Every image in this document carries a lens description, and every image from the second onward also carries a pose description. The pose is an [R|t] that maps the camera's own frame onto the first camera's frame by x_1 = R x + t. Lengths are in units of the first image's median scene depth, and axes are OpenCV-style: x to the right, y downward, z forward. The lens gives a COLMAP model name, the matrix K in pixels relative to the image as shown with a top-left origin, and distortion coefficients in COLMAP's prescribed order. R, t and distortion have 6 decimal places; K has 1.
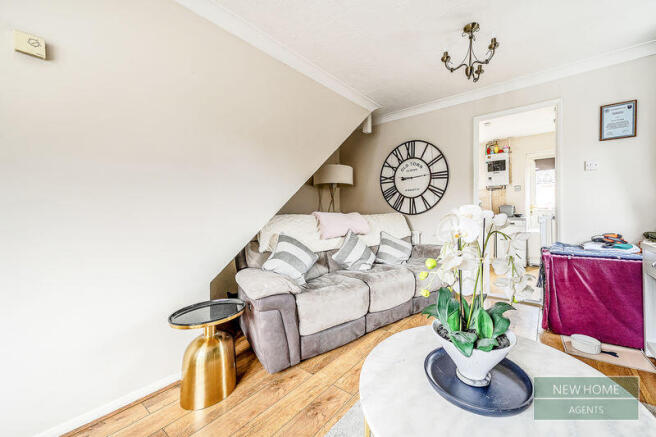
lens RADIAL K [[243.7, 0, 339.4], [0, 243.7, 212.6], [0, 0, 1]] dist [-0.000203, -0.000267]
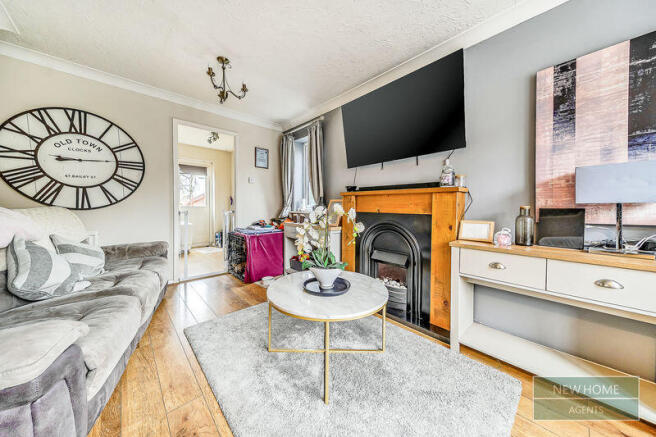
lens RADIAL K [[226.7, 0, 329.8], [0, 226.7, 217.2], [0, 0, 1]] dist [0.009522, -0.000756]
pose [[0.158856, -0.033540, 0.986732, -0.296717], [-0.007025, 0.999359, 0.035101, 0.001063], [-0.987277, -0.012508, 0.158519, 0.142815]]
